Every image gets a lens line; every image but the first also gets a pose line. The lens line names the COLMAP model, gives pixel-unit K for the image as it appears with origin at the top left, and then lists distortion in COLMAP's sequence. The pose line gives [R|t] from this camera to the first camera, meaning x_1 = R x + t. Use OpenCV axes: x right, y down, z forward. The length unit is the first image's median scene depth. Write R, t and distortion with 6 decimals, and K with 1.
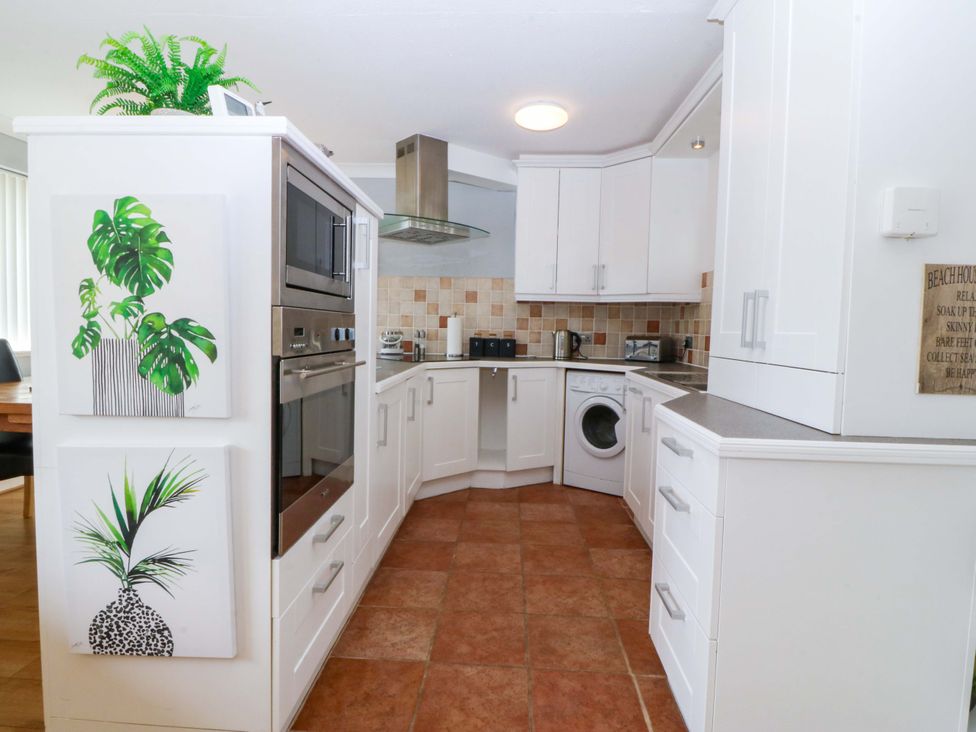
lens RADIAL K [[528.2, 0, 486.1], [0, 528.2, 356.1], [0, 0, 1]] dist [-0.000919, -0.006790]
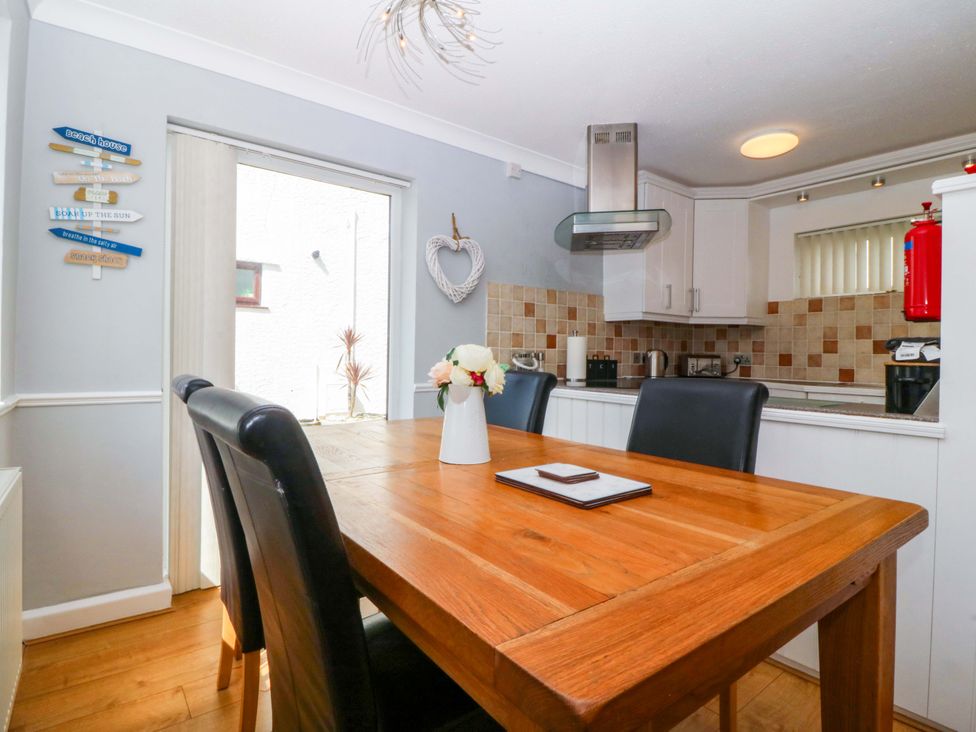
lens RADIAL K [[506.0, 0, 484.4], [0, 506.0, 357.2], [0, 0, 1]] dist [0.001076, -0.014591]
pose [[0.770345, -0.018436, 0.637361, -0.826819], [0.038363, 0.999111, -0.017467, -0.035071], [-0.636473, 0.037907, 0.770367, 0.522130]]
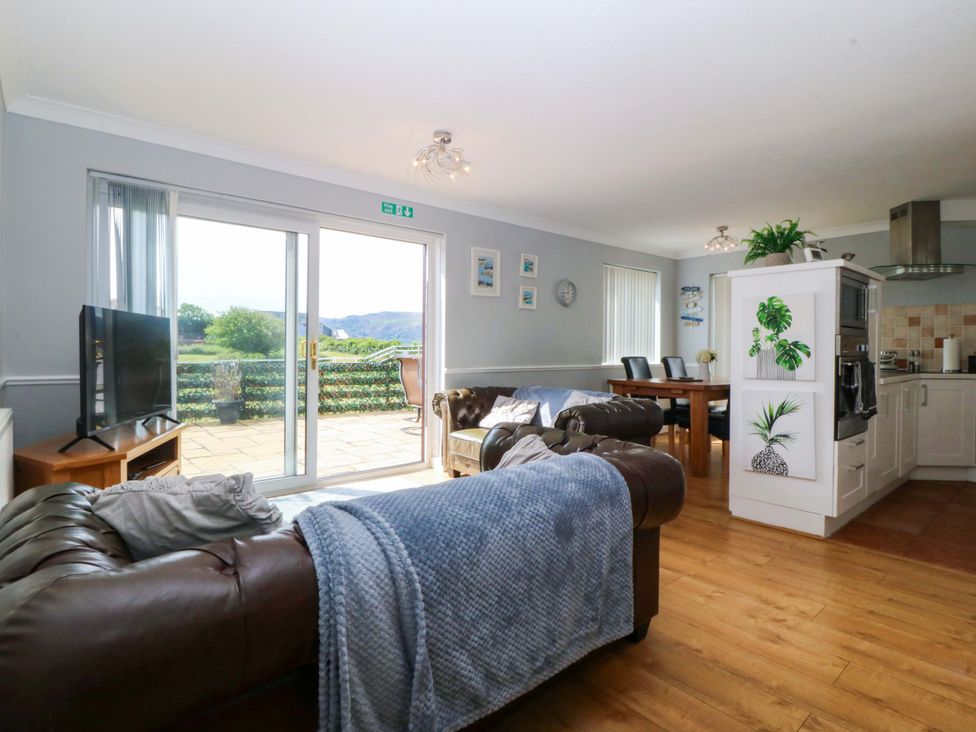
lens RADIAL K [[506.0, 0, 492.7], [0, 506.0, 354.5], [0, 0, 1]] dist [0.001076, -0.014591]
pose [[0.678449, -0.013388, -0.734525, 0.077908], [-0.030016, 0.998494, -0.045924, 0.050775], [0.734034, 0.053204, 0.677026, -0.583645]]
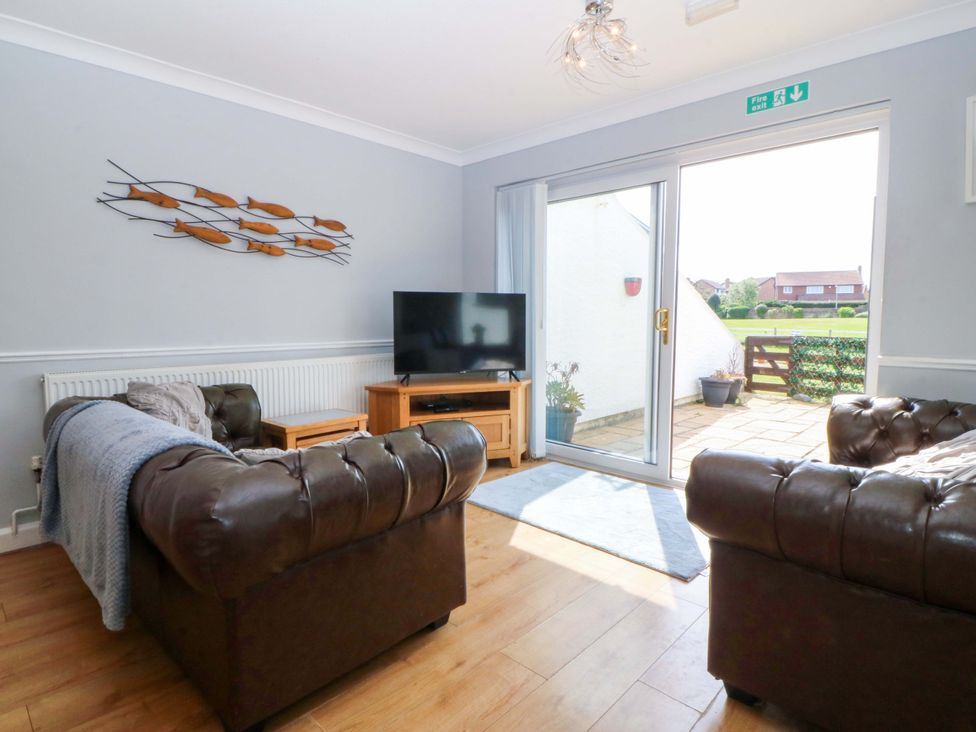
lens RADIAL K [[528.2, 0, 479.8], [0, 528.2, 349.5], [0, 0, 1]] dist [-0.000919, -0.006790]
pose [[-0.665823, 0.021074, -0.745812, -0.053371], [-0.058602, 0.995036, 0.080433, -0.000599], [0.743805, 0.097260, -0.661283, 0.235100]]
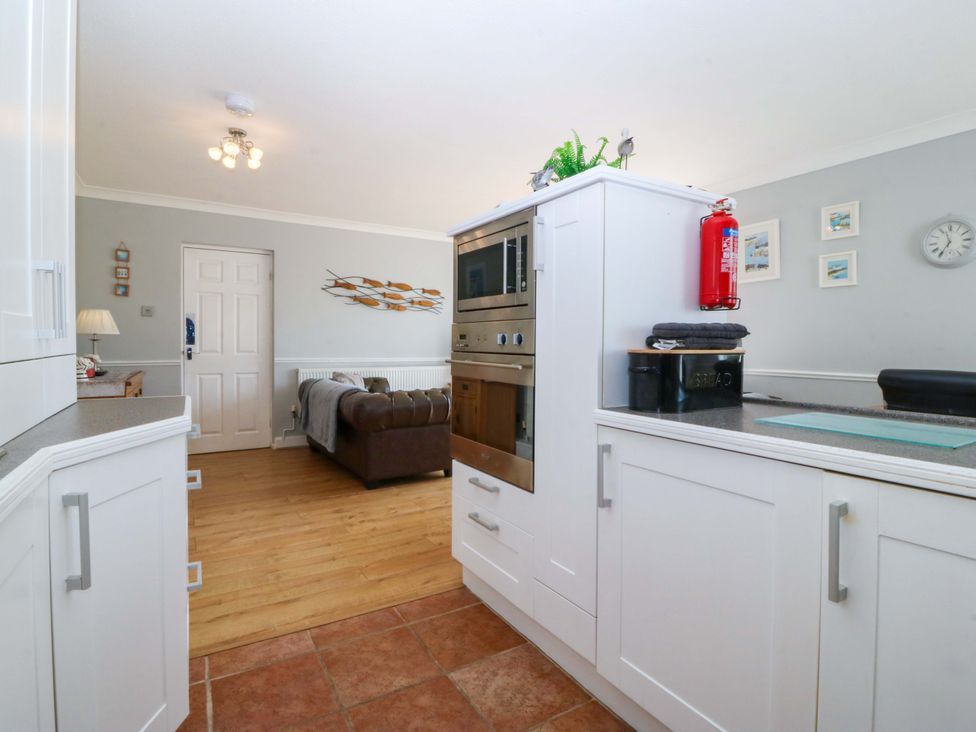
lens RADIAL K [[506.0, 0, 488.3], [0, 506.0, 352.3], [0, 0, 1]] dist [0.001076, -0.014591]
pose [[-0.829150, -0.019969, -0.558670, 0.175955], [-0.057645, 0.997089, 0.049915, -0.030598], [0.556046, 0.073591, -0.827887, 0.871165]]
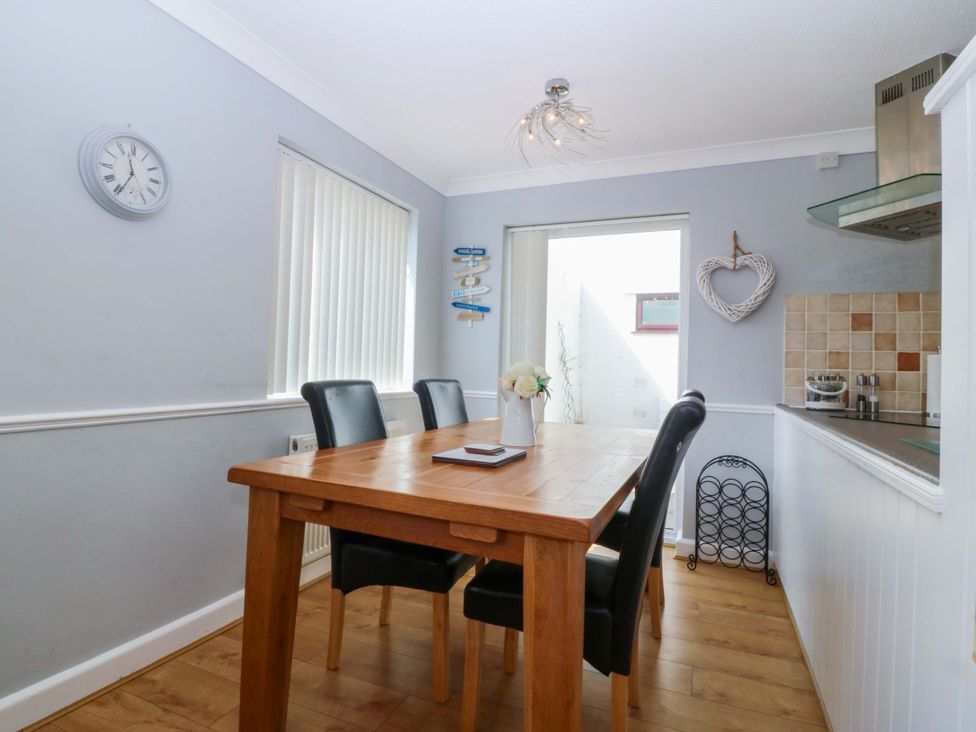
lens RADIAL K [[506.0, 0, 488.9], [0, 506.0, 350.4], [0, 0, 1]] dist [0.001076, -0.014591]
pose [[0.937076, -0.008117, -0.349031, -0.411994], [-0.024892, 0.995632, -0.089986, -0.012809], [0.348237, 0.093012, 0.932781, 0.299925]]
